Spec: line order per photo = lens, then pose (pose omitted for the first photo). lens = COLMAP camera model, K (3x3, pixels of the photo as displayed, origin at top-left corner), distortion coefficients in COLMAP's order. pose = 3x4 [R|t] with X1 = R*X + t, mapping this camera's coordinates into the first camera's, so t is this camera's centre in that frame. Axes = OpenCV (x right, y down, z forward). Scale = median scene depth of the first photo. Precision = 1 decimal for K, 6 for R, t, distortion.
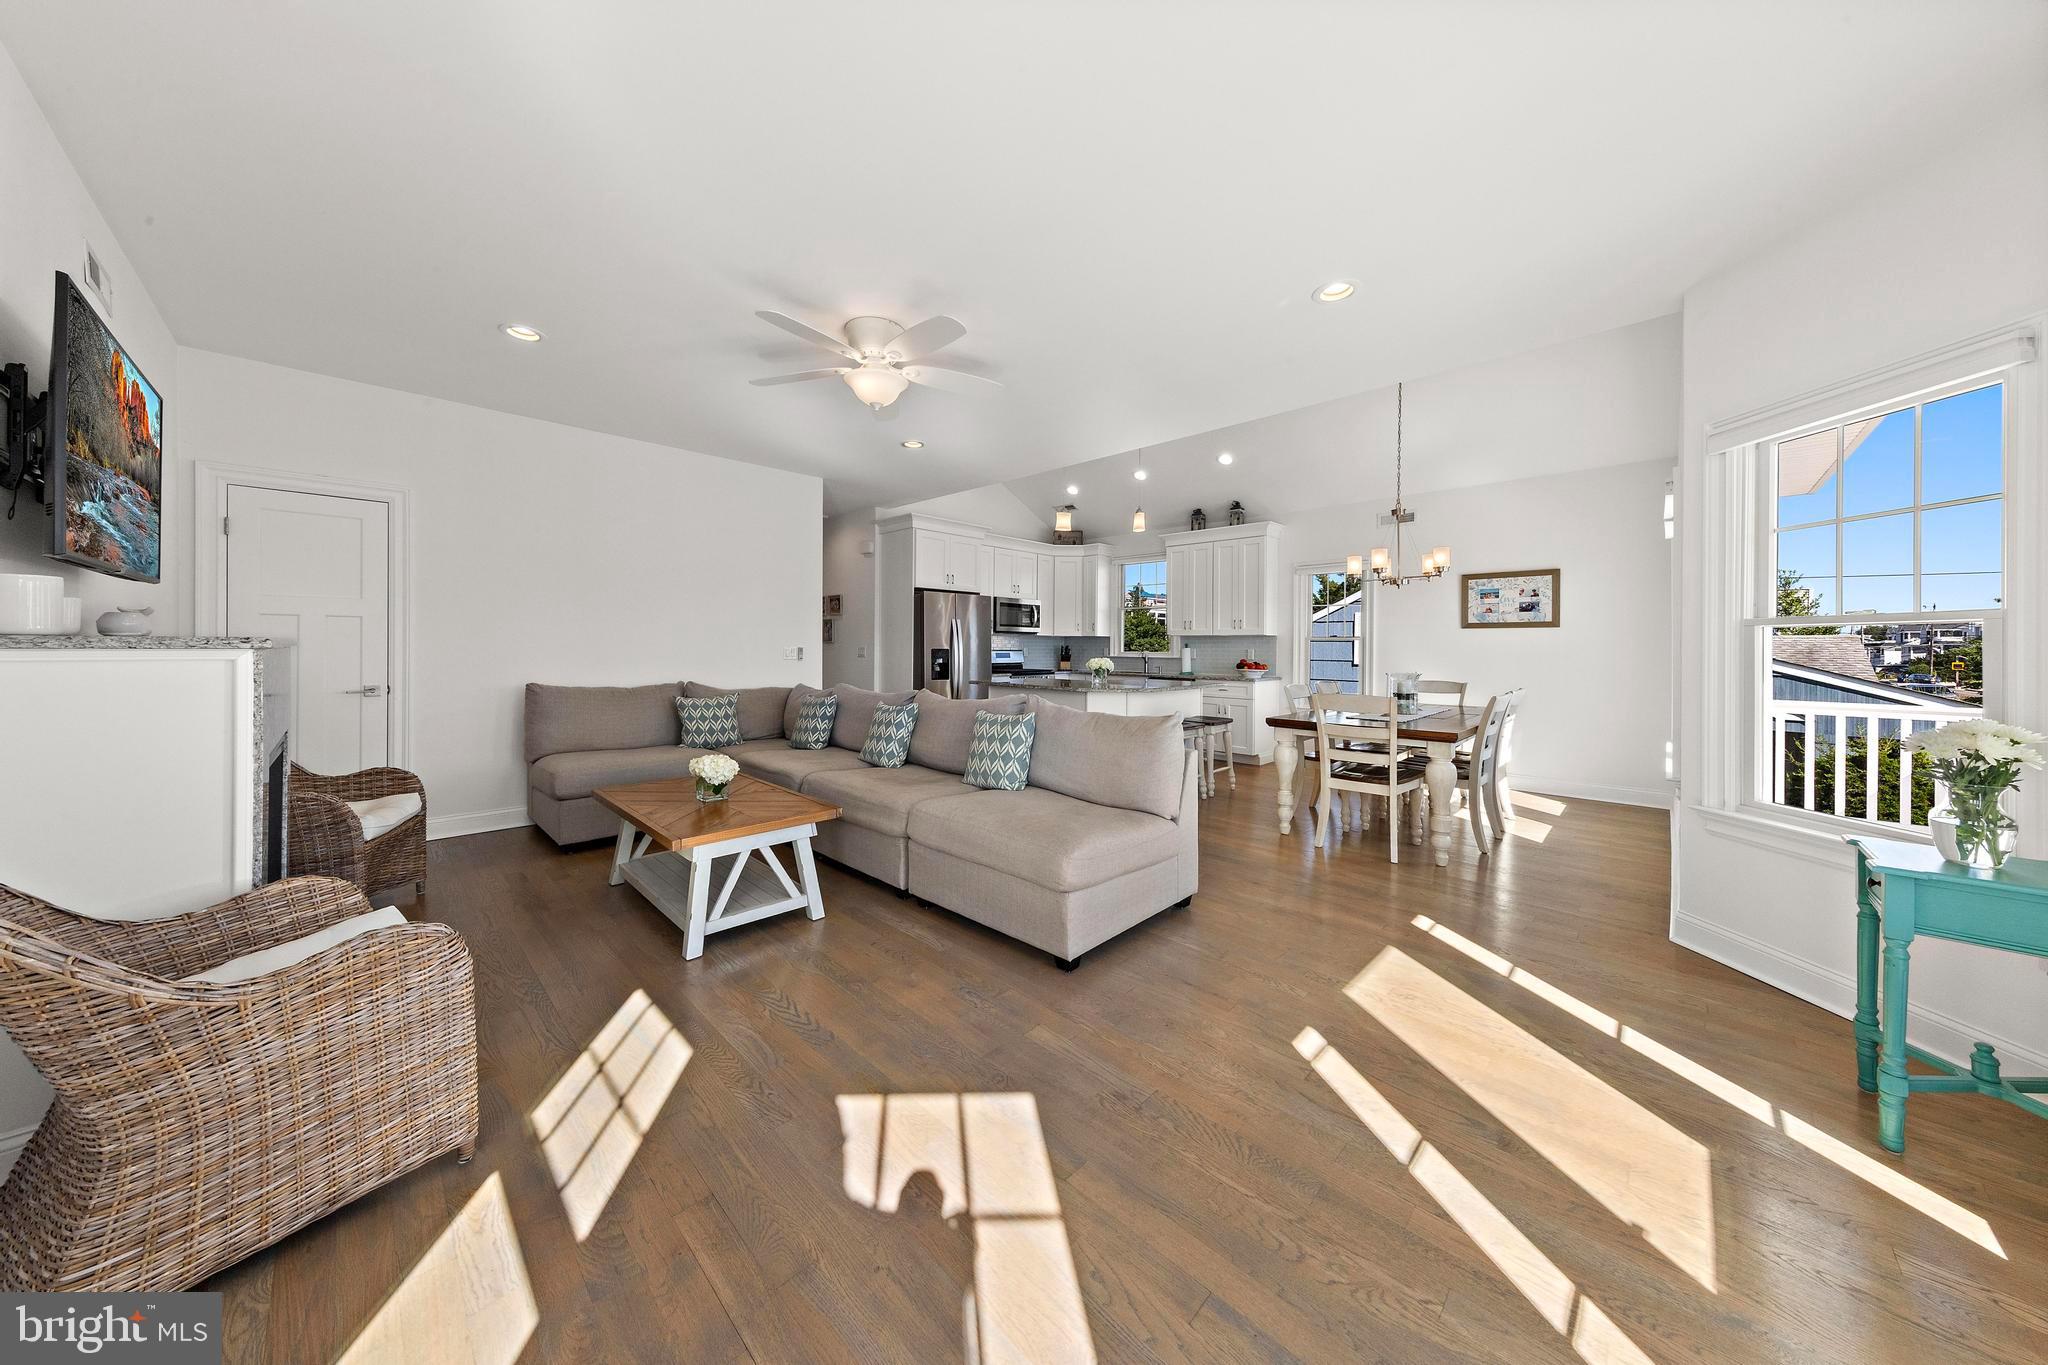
lens RADIAL K [[656.1, 0, 1025.0], [0, 656.1, 650.8], [0, 0, 1]] dist [0.011346, -0.000733]
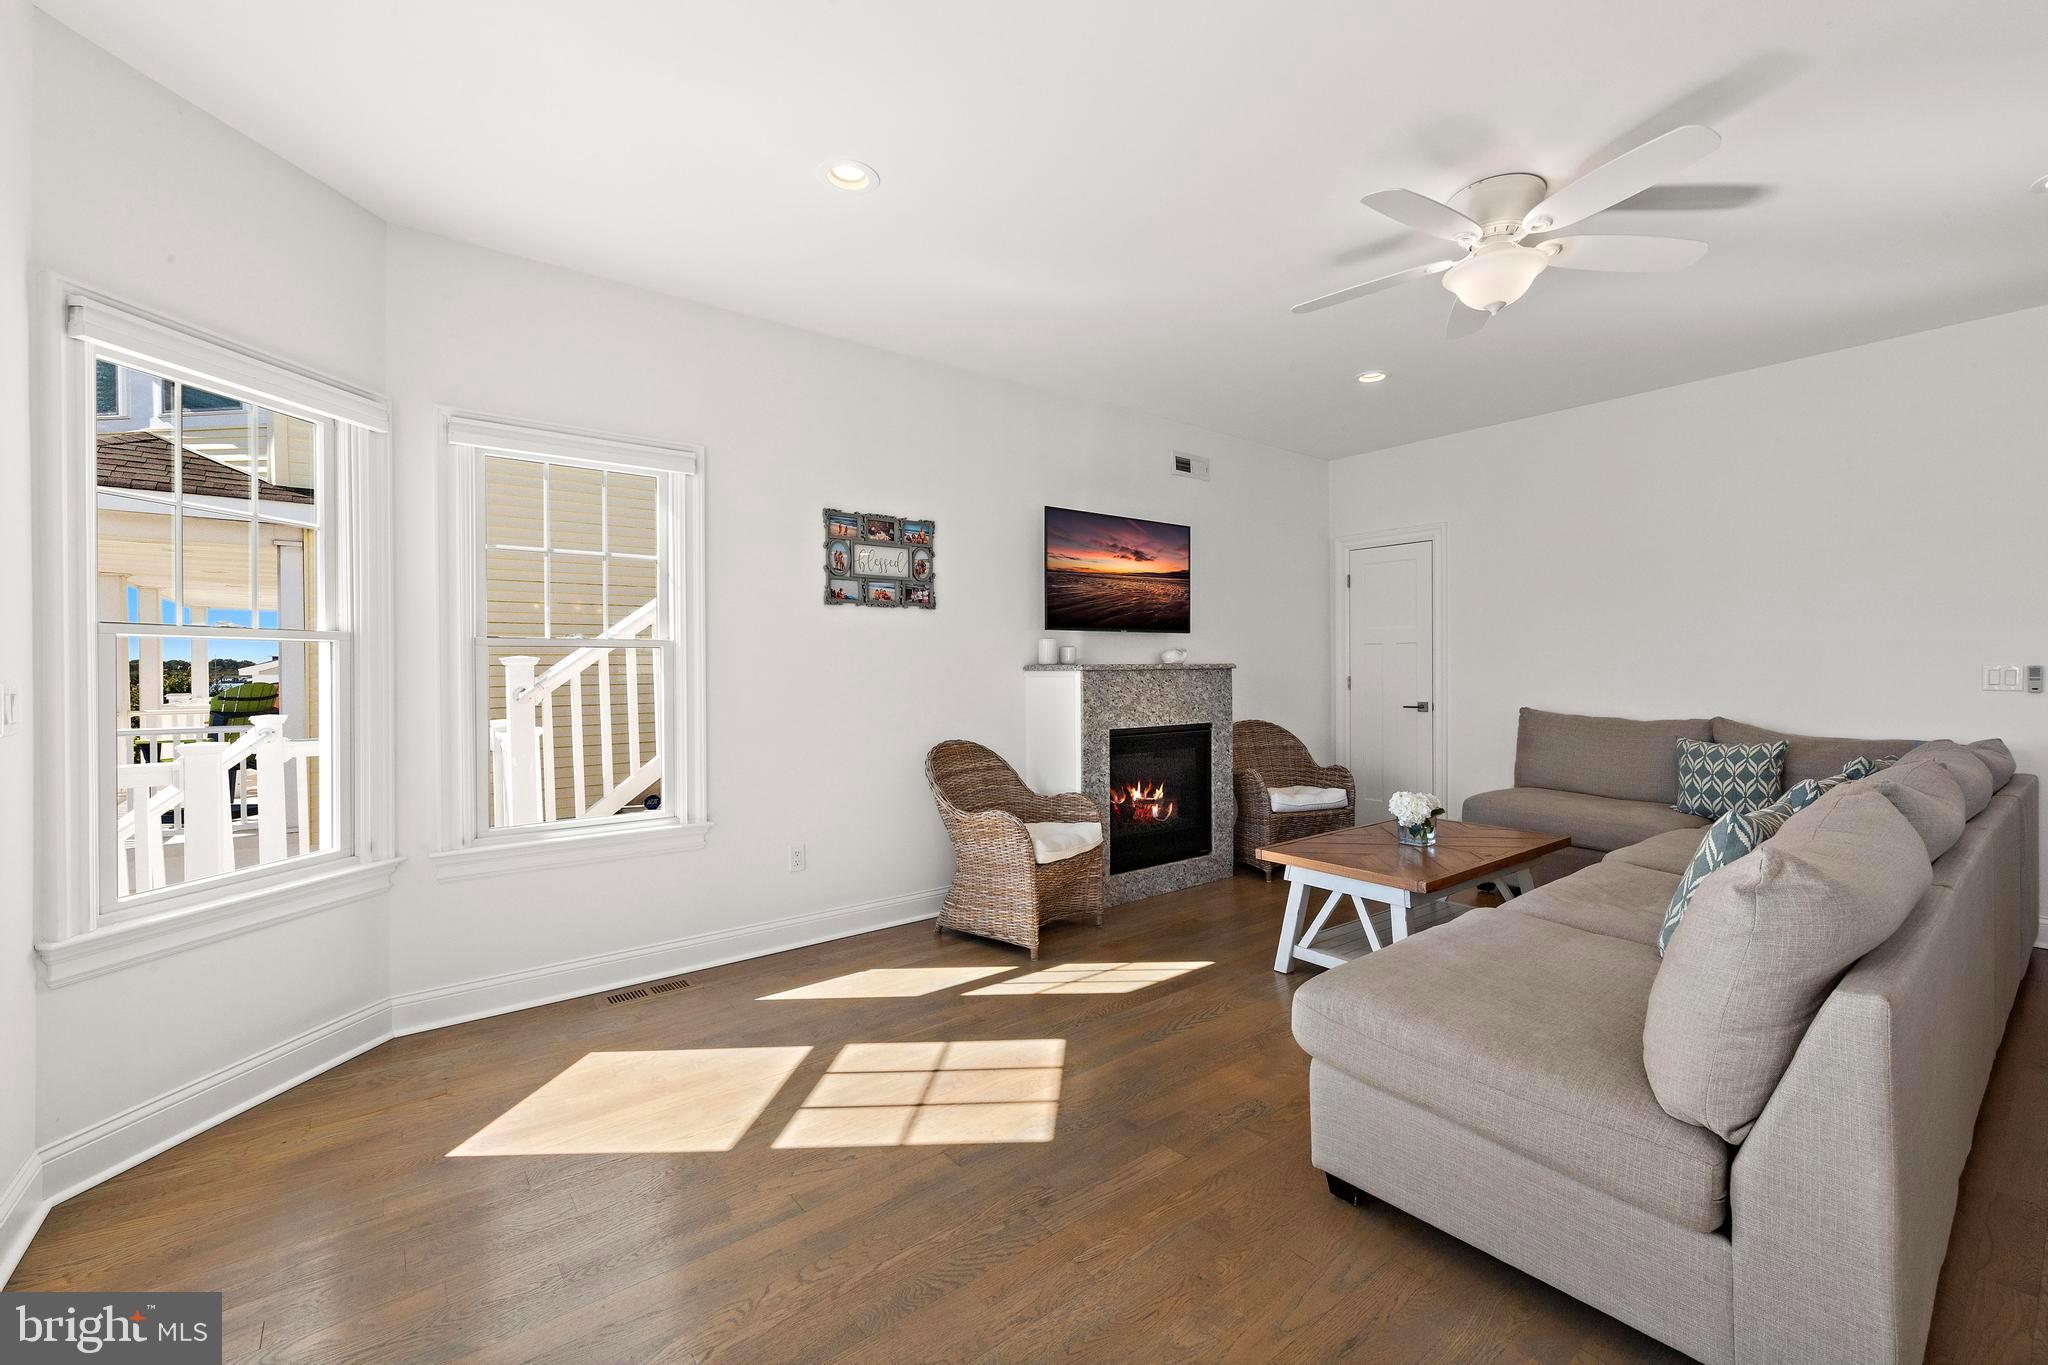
lens RADIAL K [[844.8, 0, 1030.2], [0, 844.8, 673.0], [0, 0, 1]] dist [0.006088, -0.000890]
pose [[-0.128560, 0.001126, -0.991701, 0.389083], [-0.002005, 0.999997, 0.001395, 0.000588], [0.991700, 0.002168, -0.128558, 0.358624]]
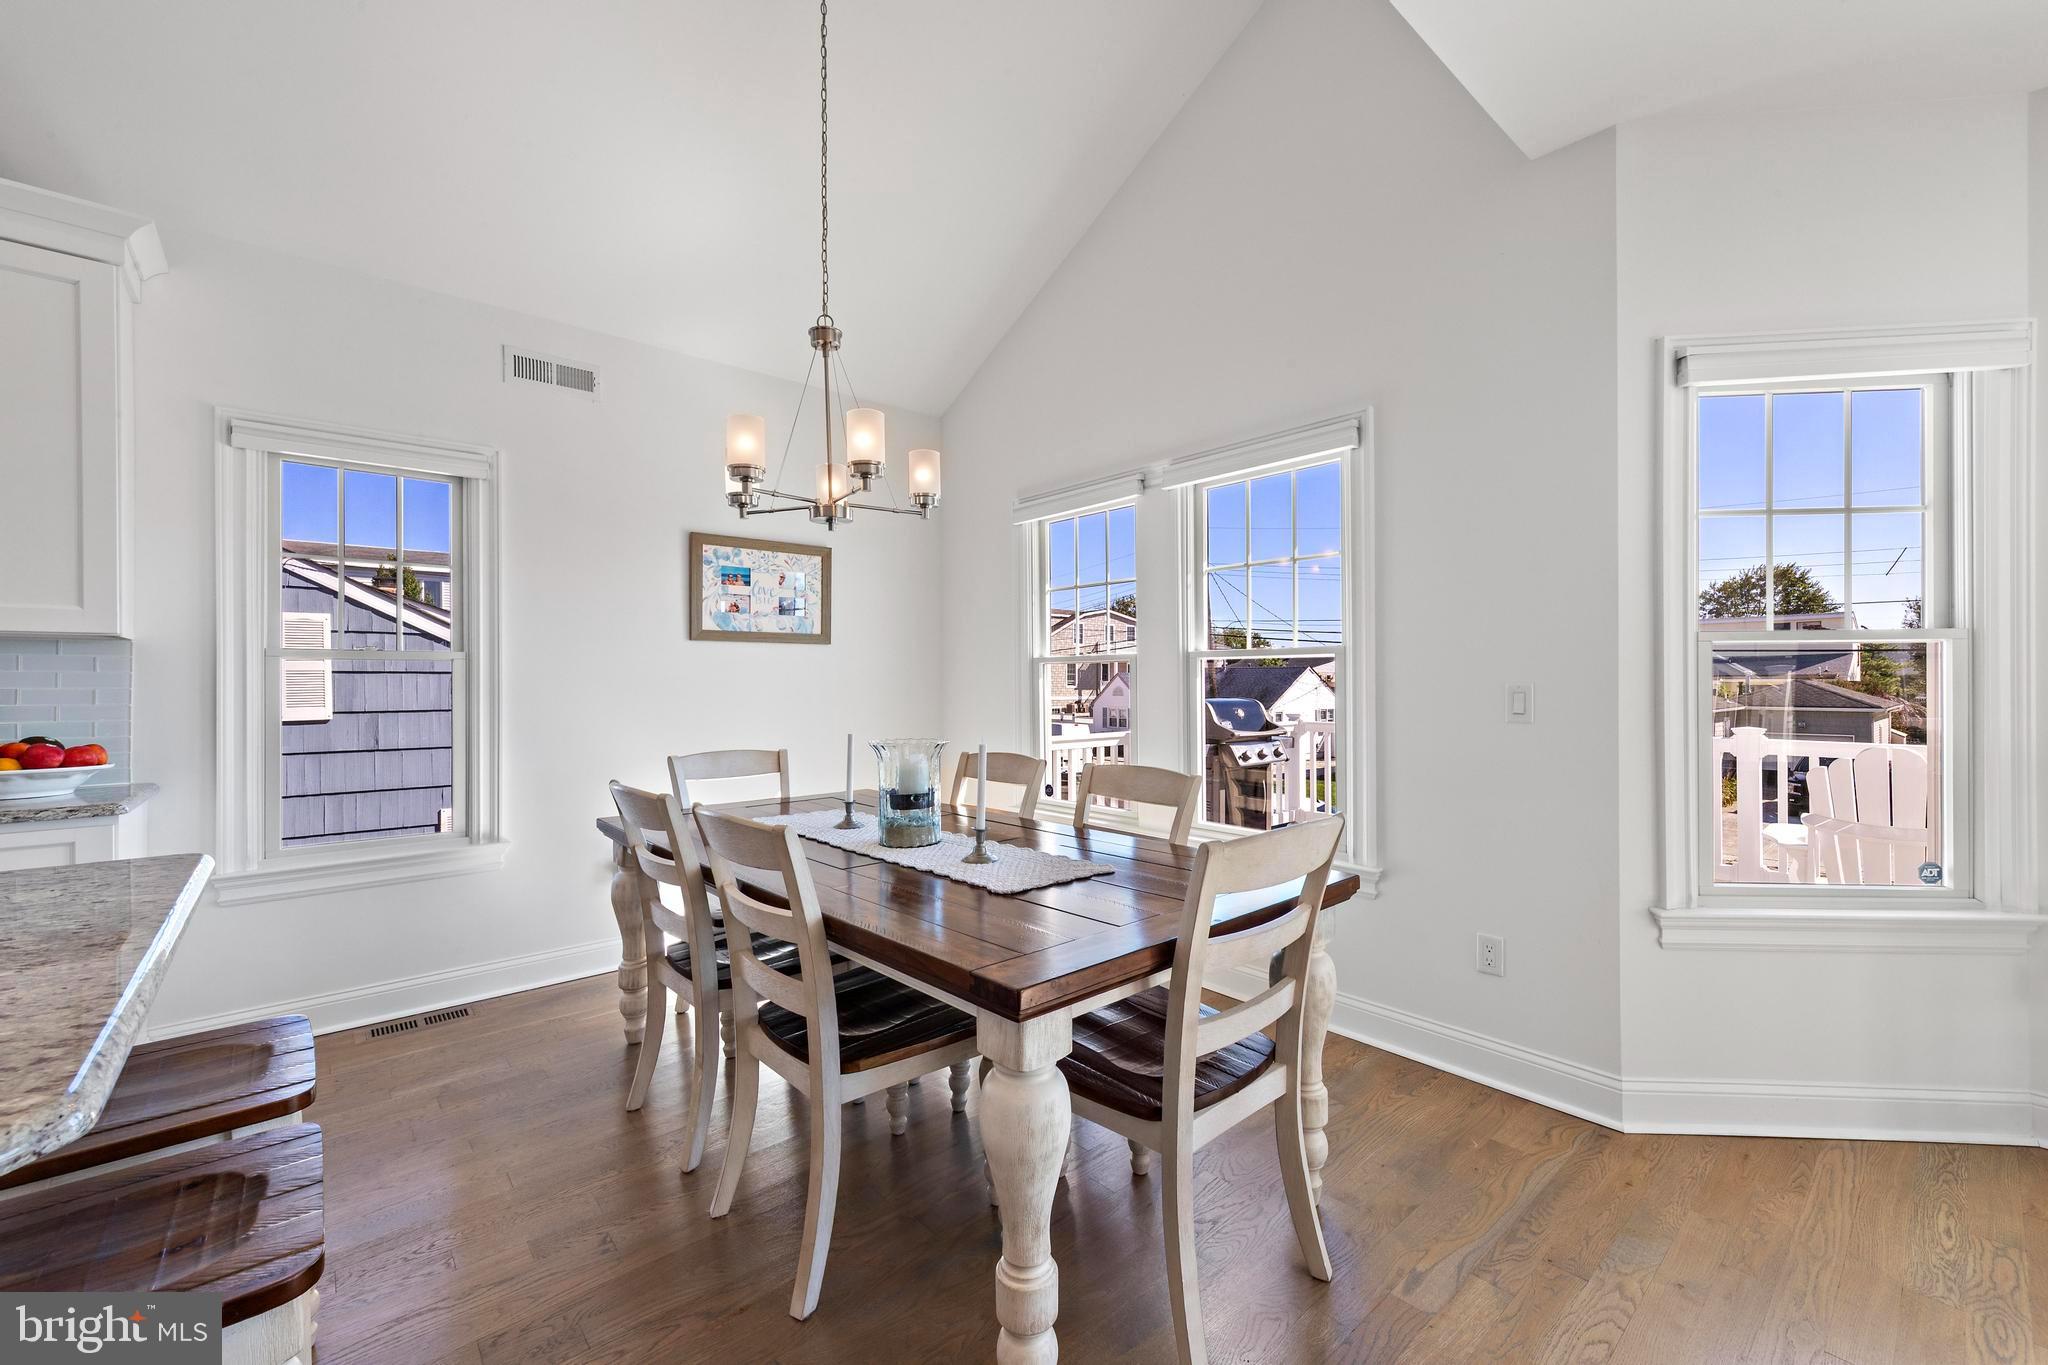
lens RADIAL K [[796.3, 0, 1071.6], [0, 796.3, 684.9], [0, 0, 1]] dist [0.004564, -0.000015]
pose [[0.072919, -0.009996, 0.997288, 0.092696], [0.013895, 0.999863, 0.009006, -0.001766], [-0.997241, 0.013200, 0.073048, 0.723229]]
